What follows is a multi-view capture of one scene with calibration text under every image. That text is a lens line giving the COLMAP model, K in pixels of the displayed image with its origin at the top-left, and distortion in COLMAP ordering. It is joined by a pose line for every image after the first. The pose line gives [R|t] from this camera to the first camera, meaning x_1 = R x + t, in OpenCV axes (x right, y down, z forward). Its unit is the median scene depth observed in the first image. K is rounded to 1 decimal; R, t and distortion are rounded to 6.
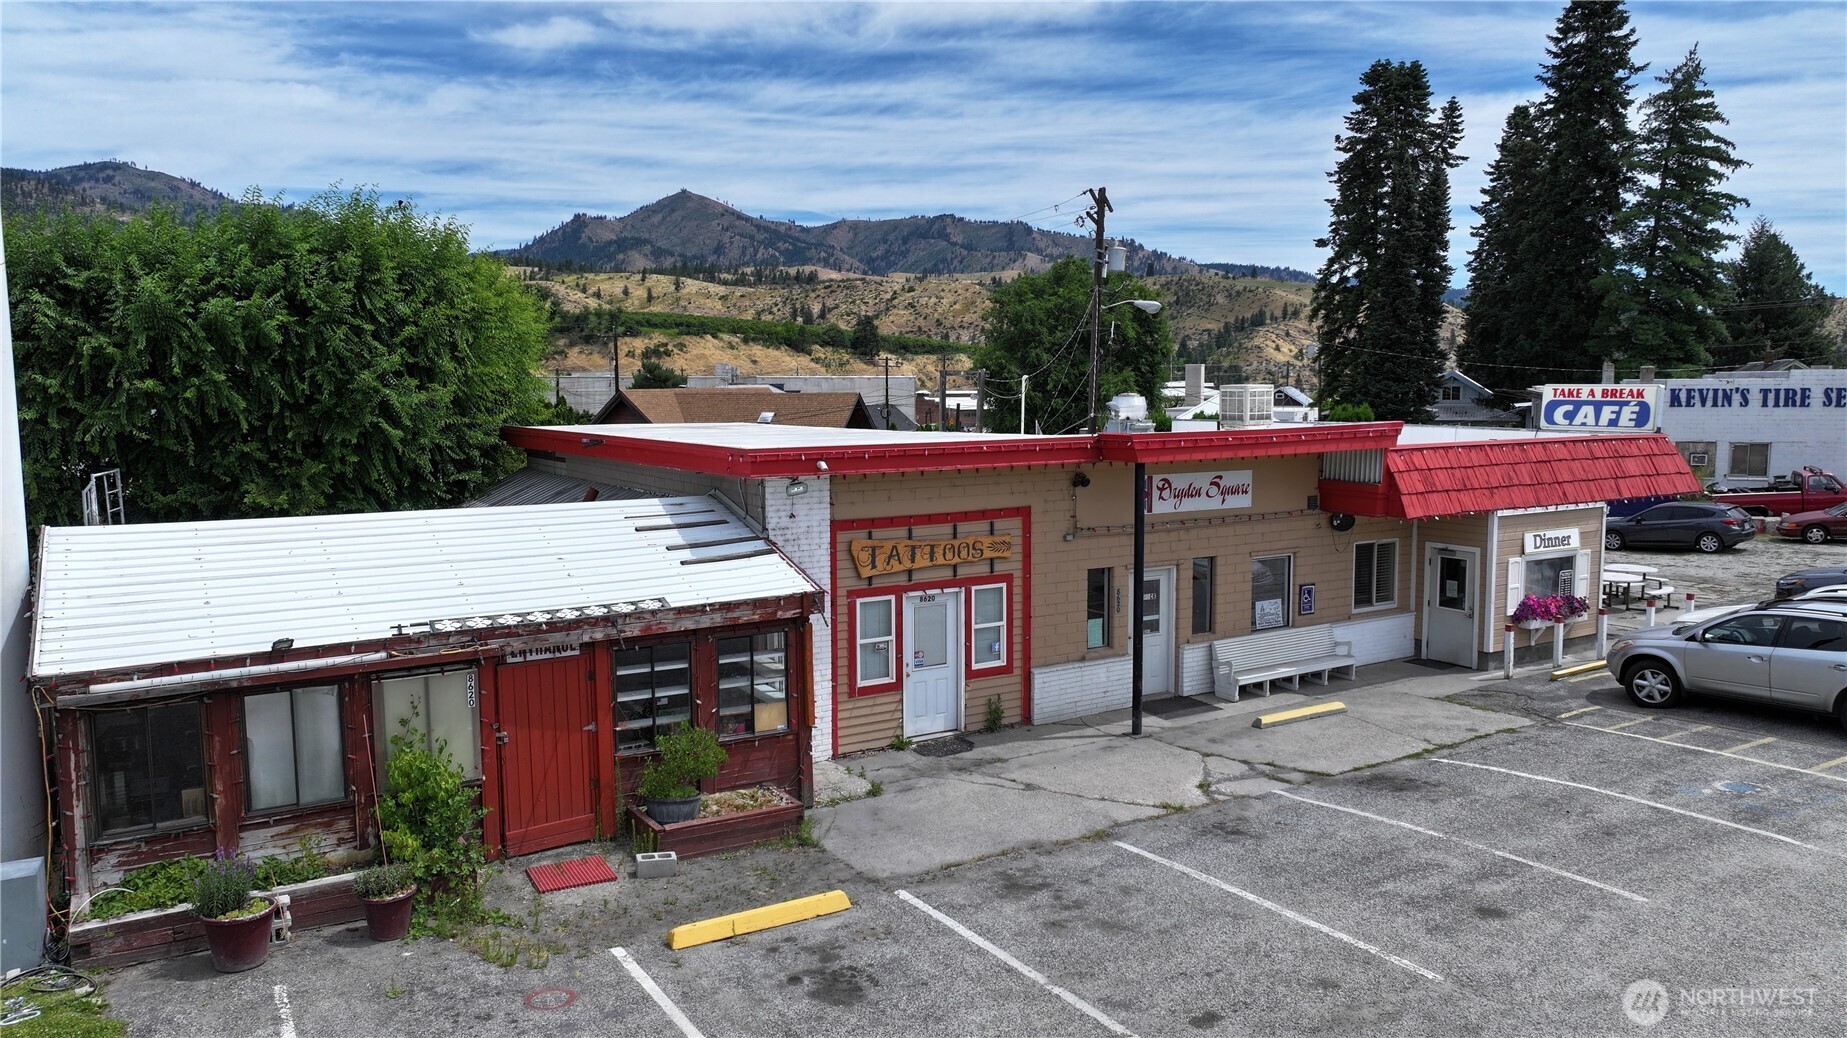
lens RADIAL K [[1293.8, 0, 926.2], [0, 1293.8, 516.6], [0, 0, 1]] dist [0.007145, 0.006195]
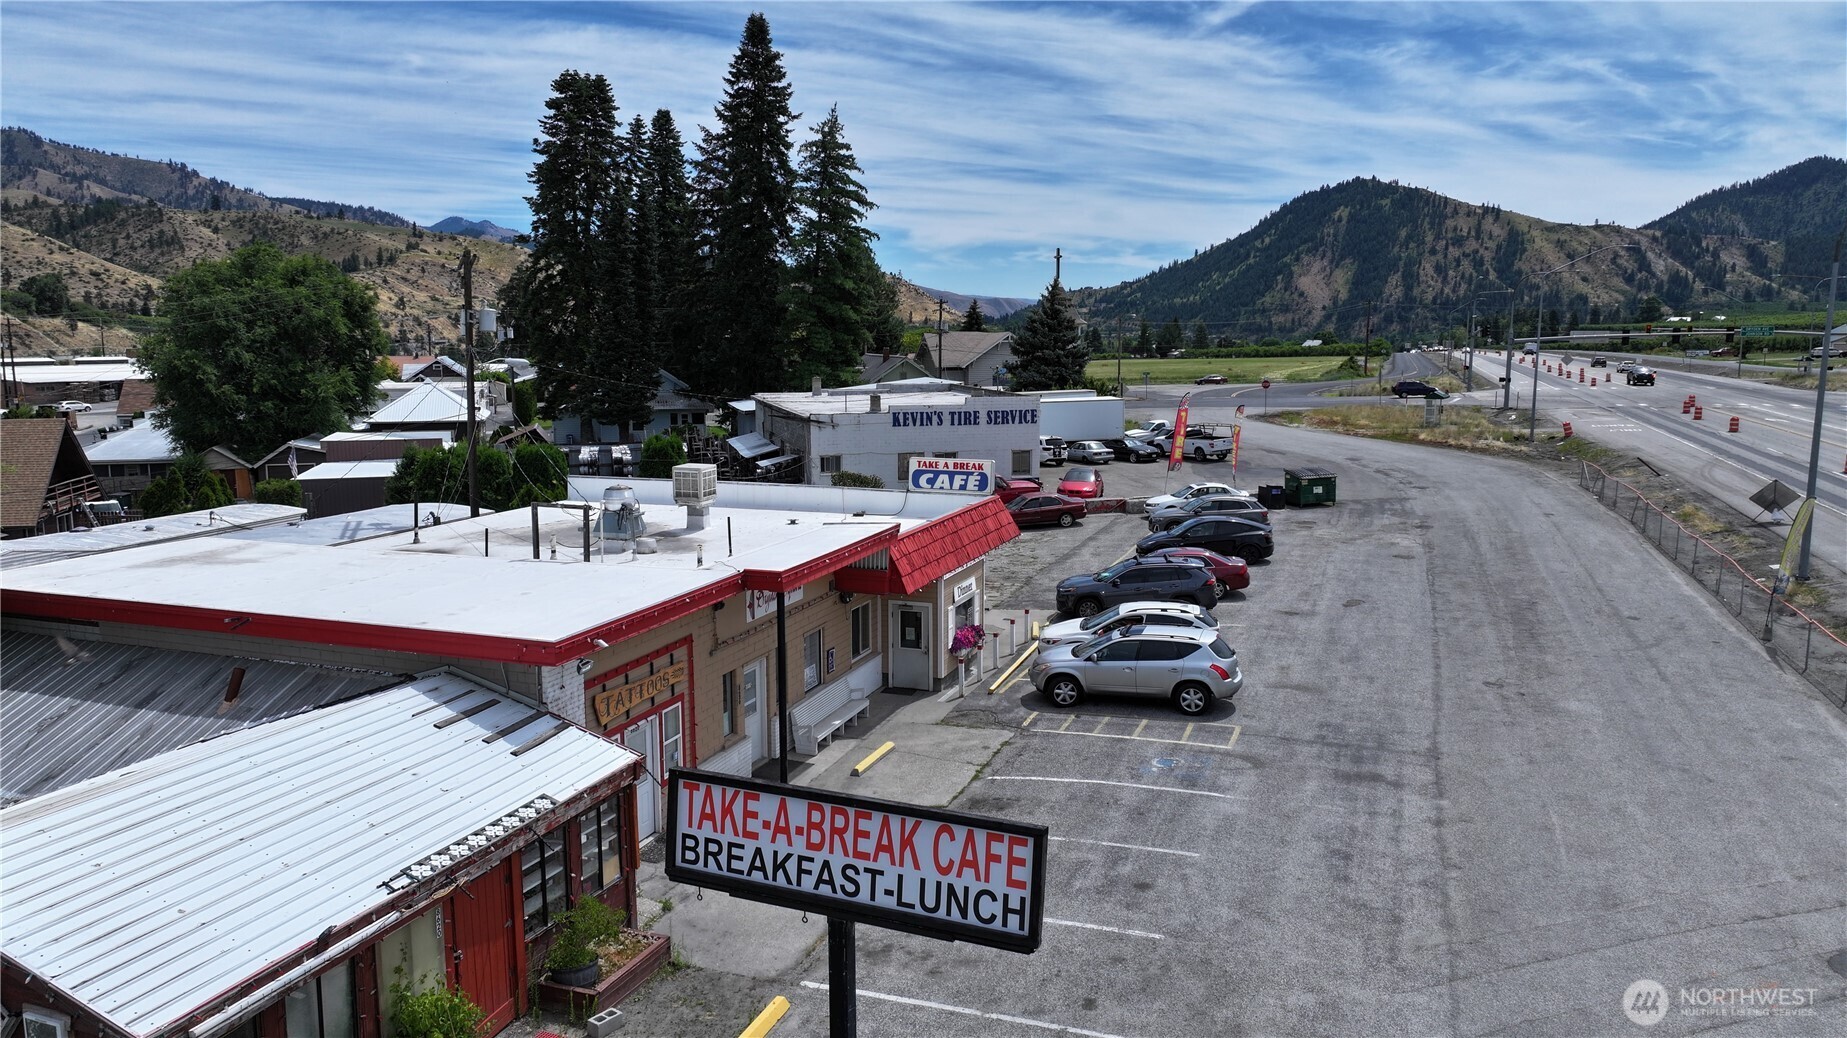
lens RADIAL K [[1293.8, 0, 923.0], [0, 1293.8, 518.9], [0, 0, 1]] dist [0.007145, 0.006195]
pose [[0.788106, -0.086053, 0.609495, -0.422639], [0.060253, 0.996209, 0.062742, -0.158197], [-0.612584, -0.012724, 0.790303, -0.070042]]
